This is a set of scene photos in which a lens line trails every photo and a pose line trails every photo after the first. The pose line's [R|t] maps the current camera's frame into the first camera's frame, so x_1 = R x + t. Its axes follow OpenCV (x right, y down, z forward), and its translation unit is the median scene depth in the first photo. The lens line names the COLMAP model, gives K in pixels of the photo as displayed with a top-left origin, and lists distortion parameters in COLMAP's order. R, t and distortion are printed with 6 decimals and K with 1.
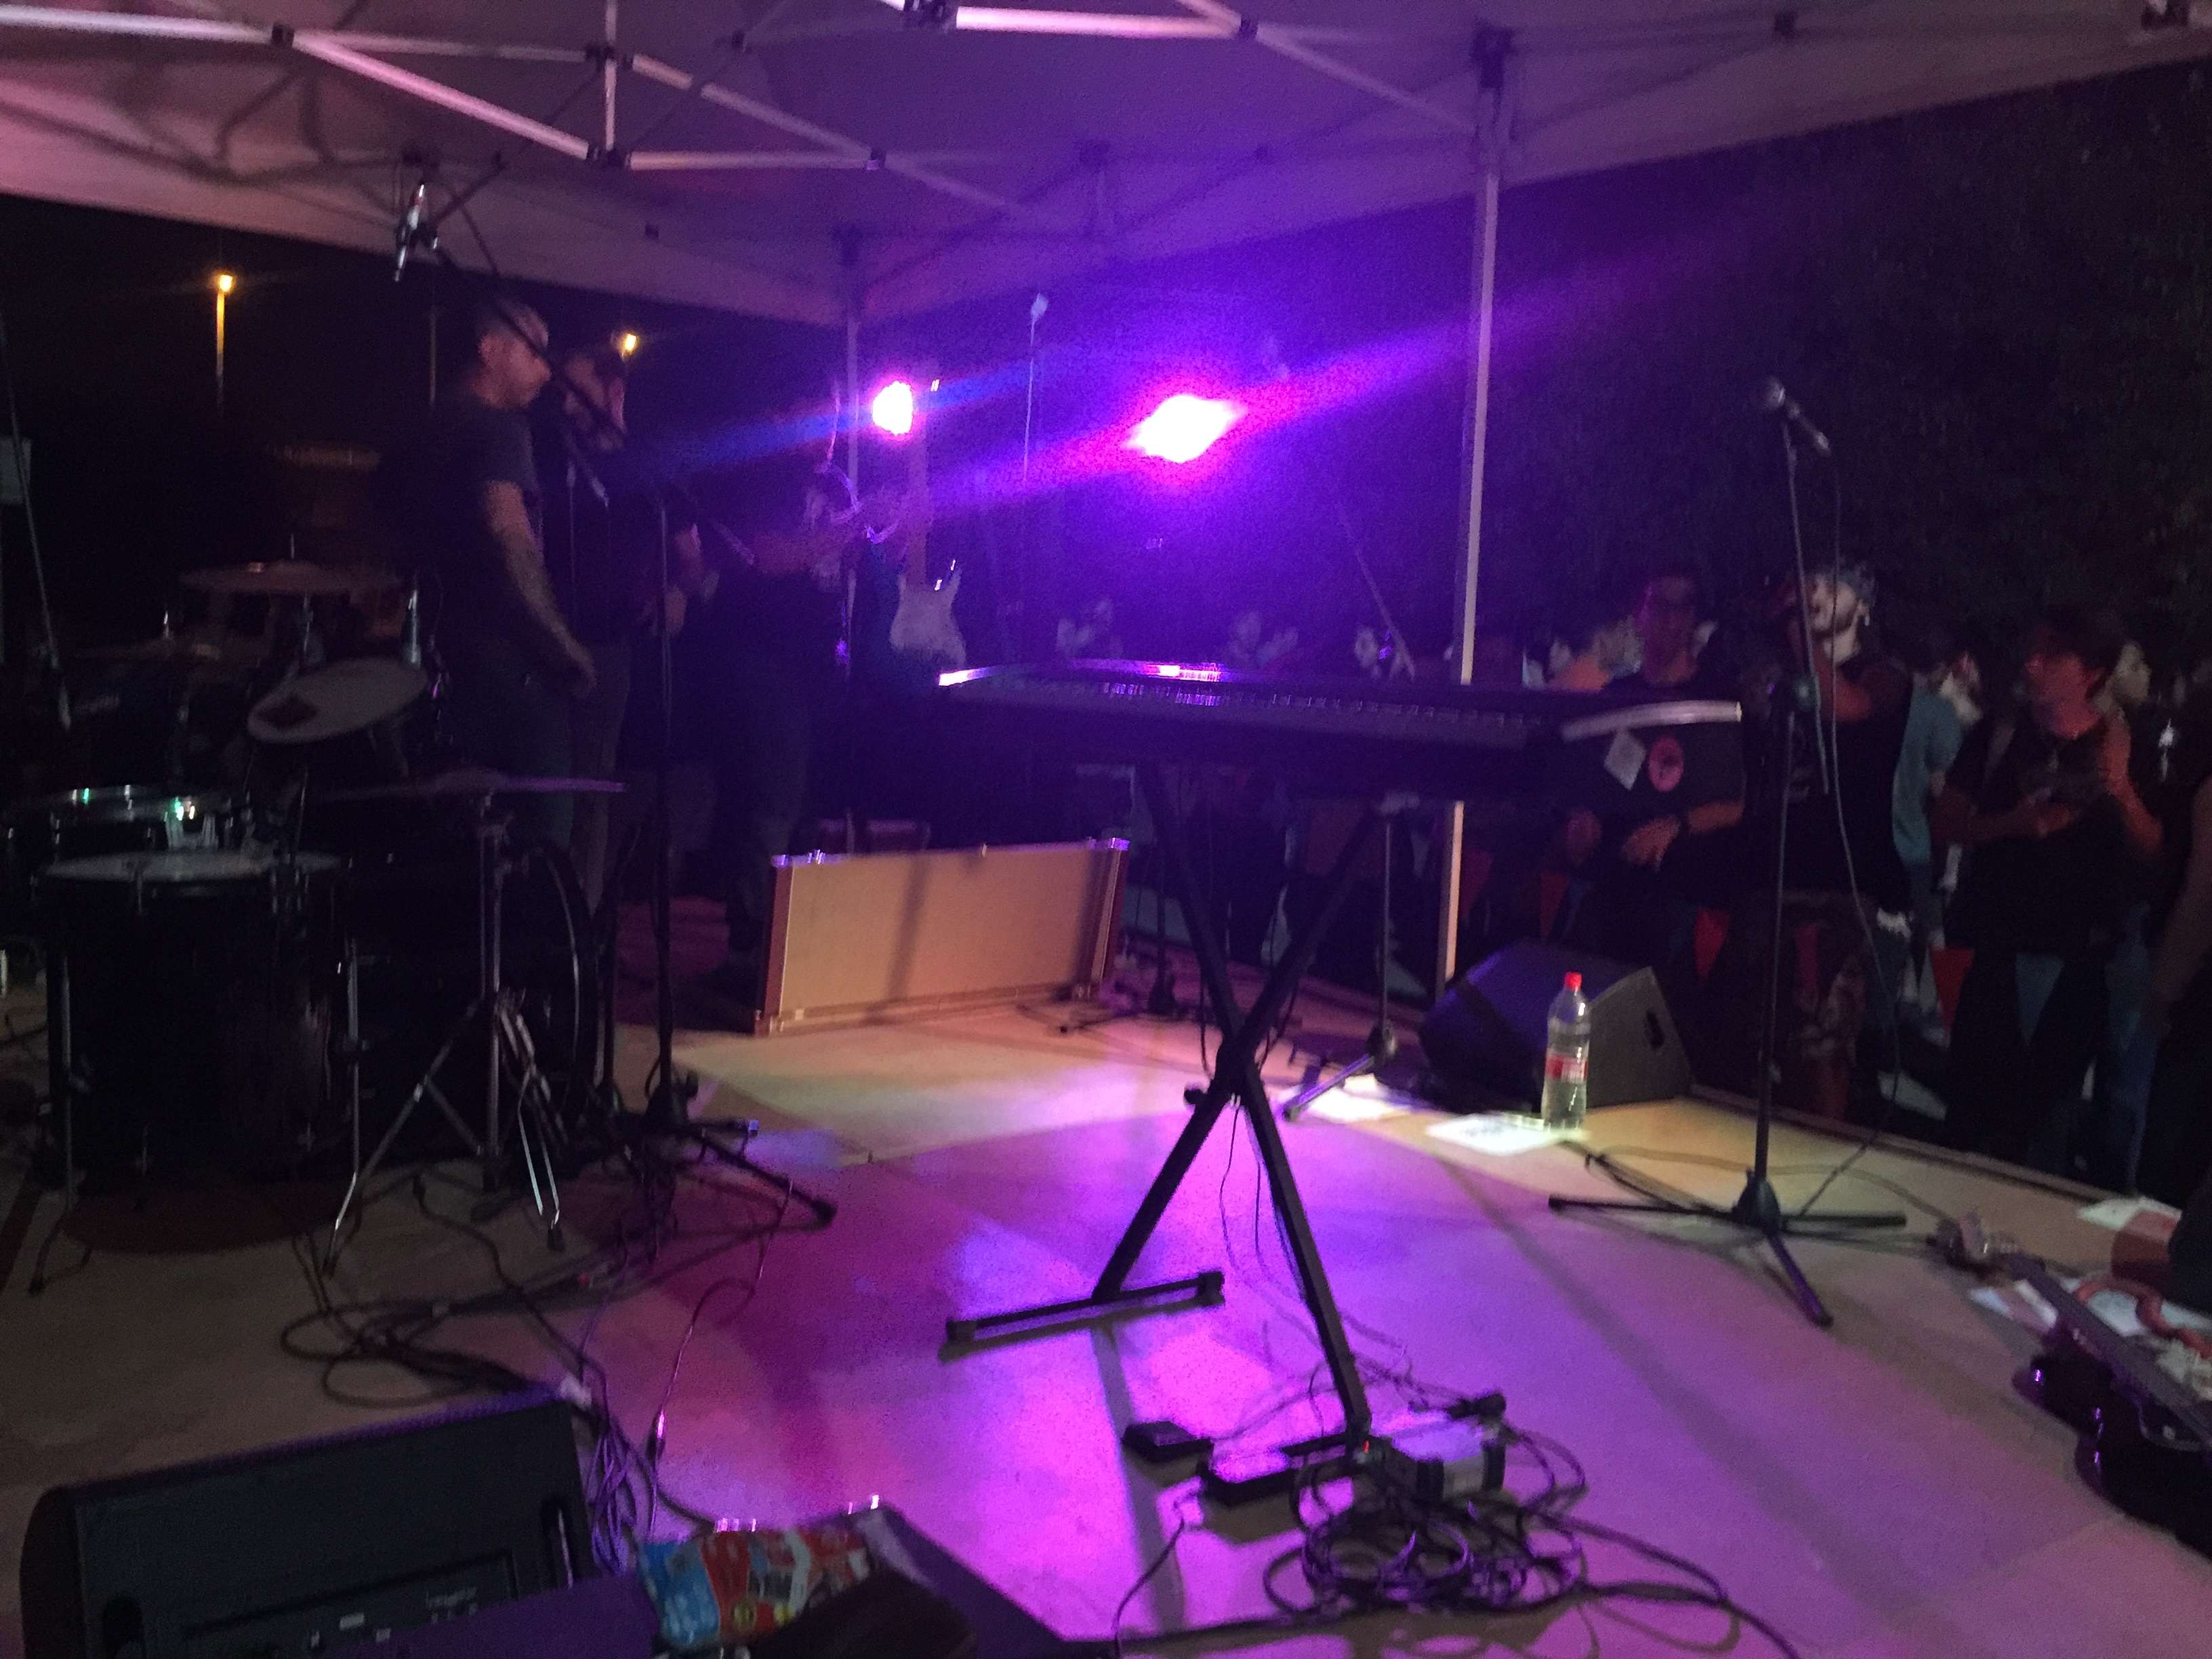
lens RADIAL K [[1888.4, 0, 1099.5], [0, 1888.4, 822.0], [0, 0, 1]] dist [0.056743, -0.011254]
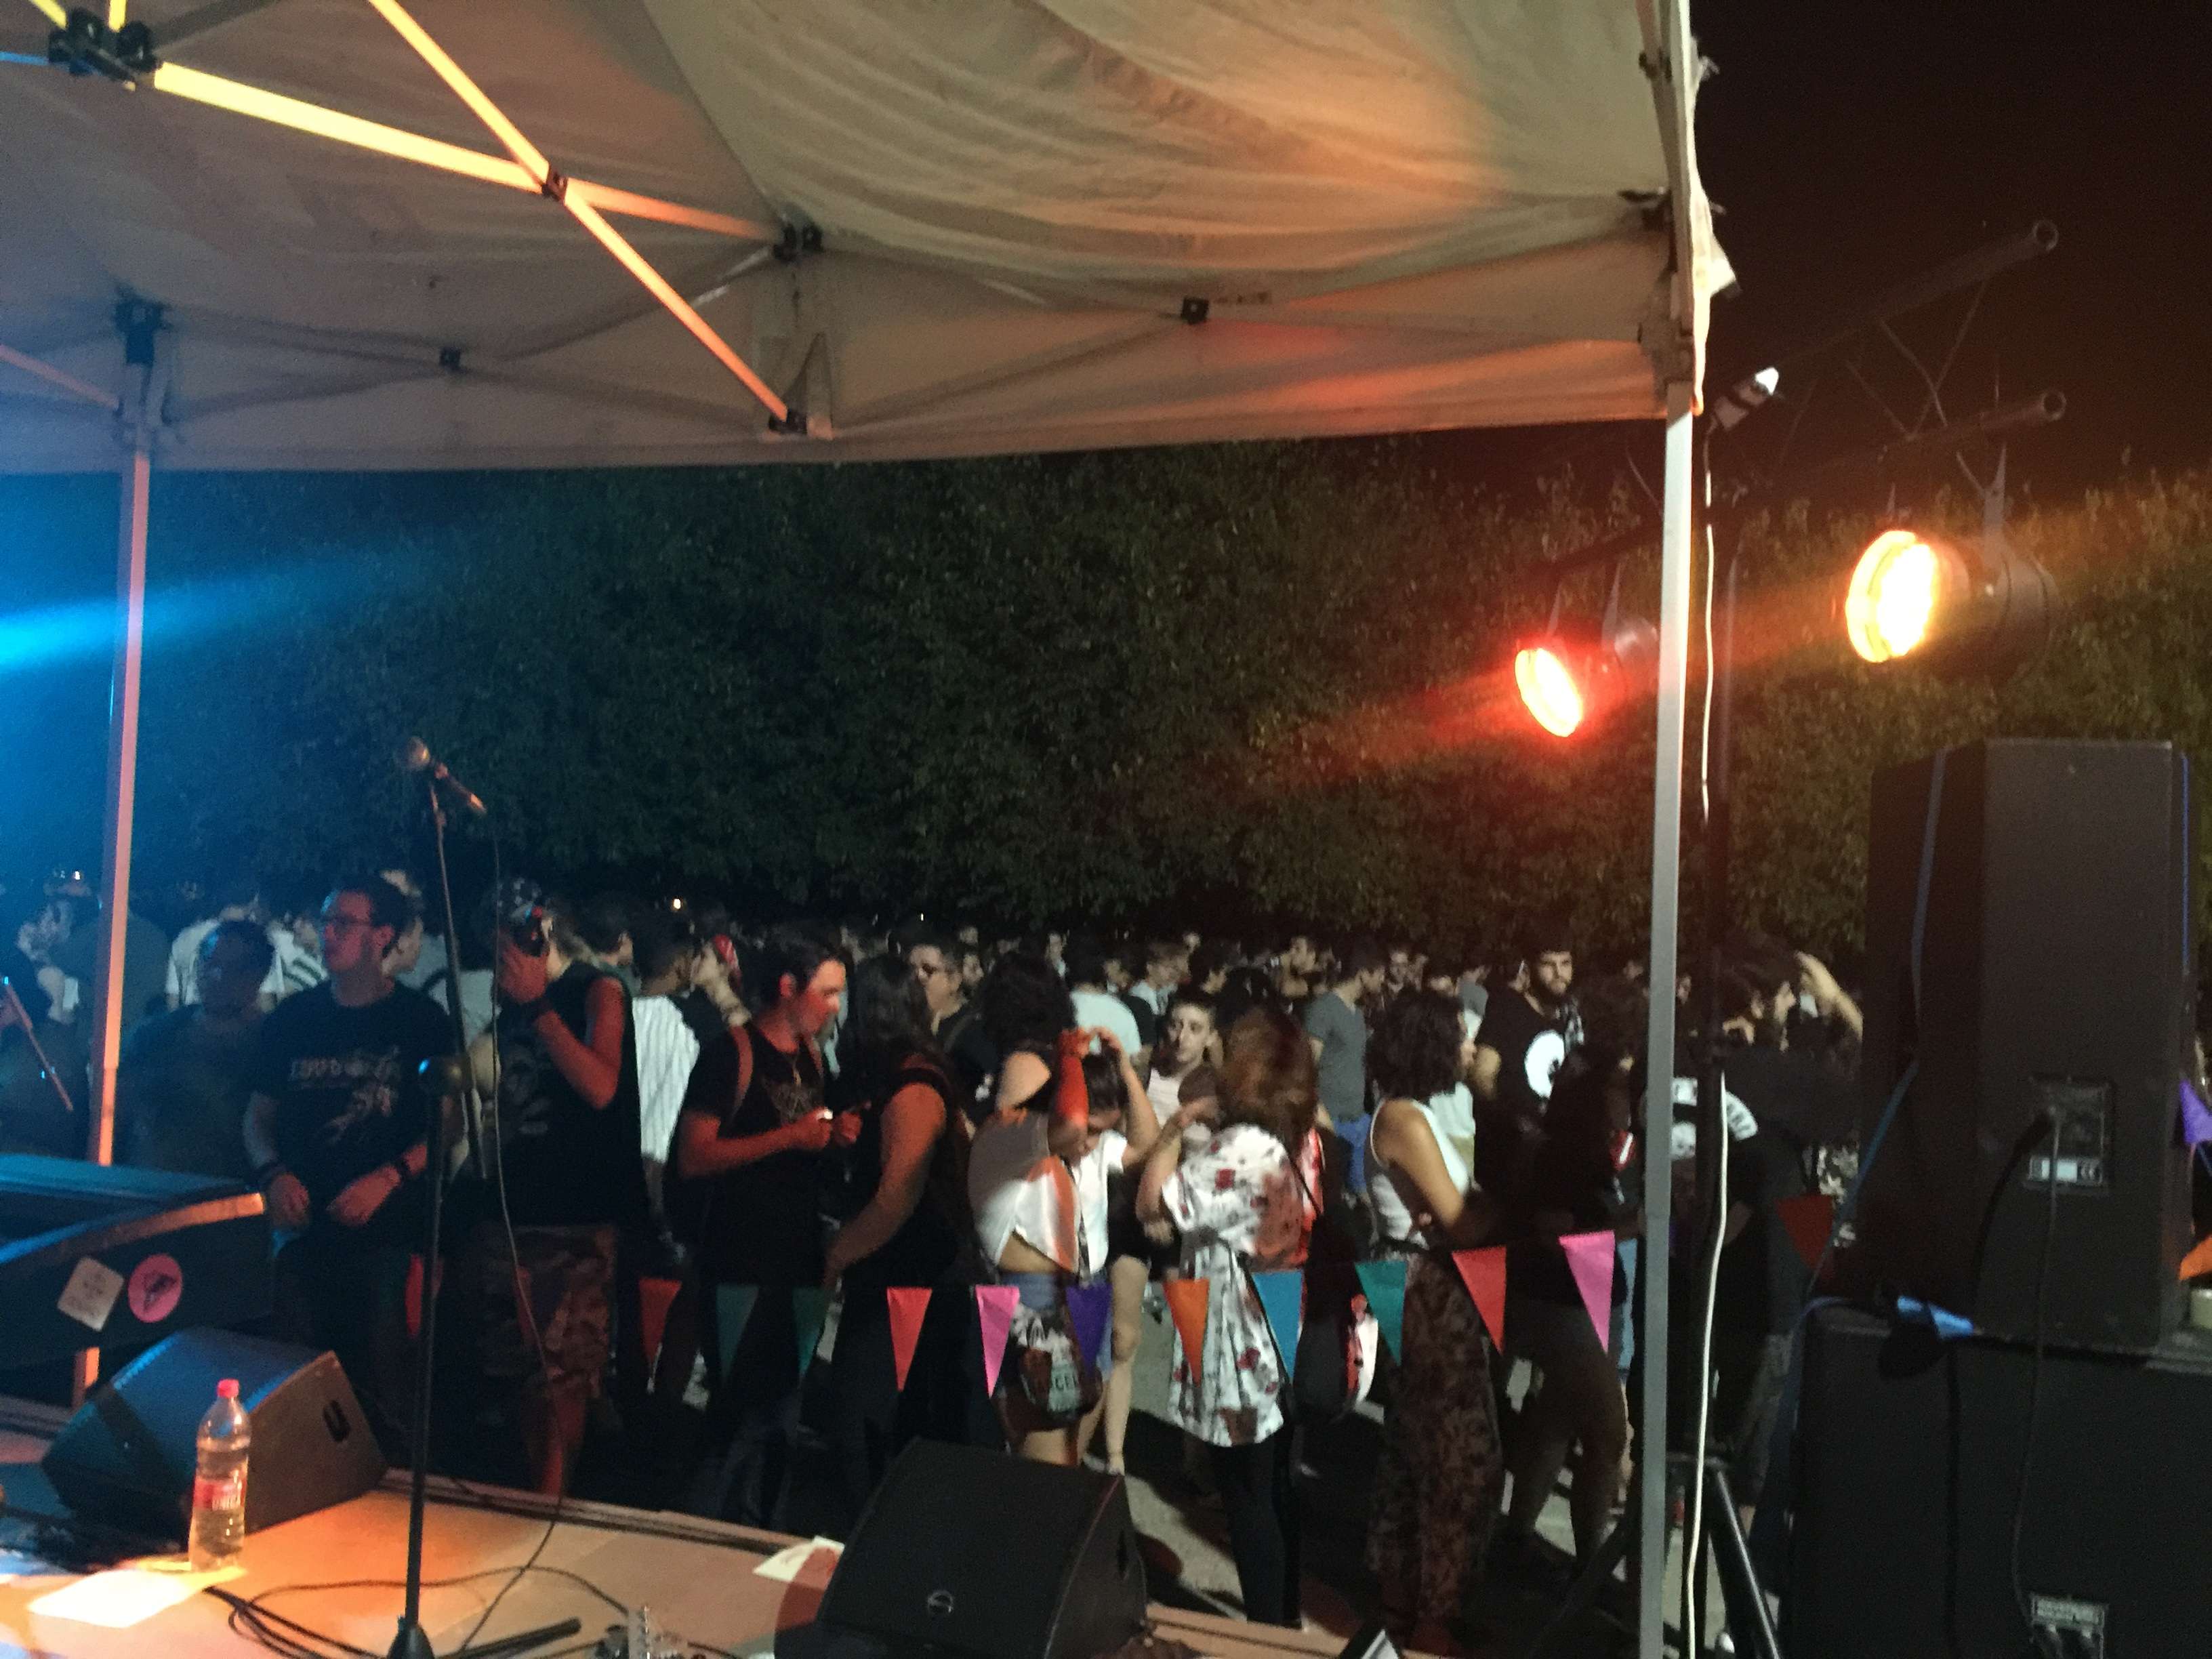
lens RADIAL K [[1879.8, 0, 1093.7], [0, 1879.8, 837.6], [0, 0, 1]] dist [0.053267, -0.073359]
pose [[0.828371, 0.019176, 0.559852, 0.084752], [0.042272, 0.994424, -0.096609, -0.061237], [-0.558583, 0.103694, 0.822941, 0.047156]]
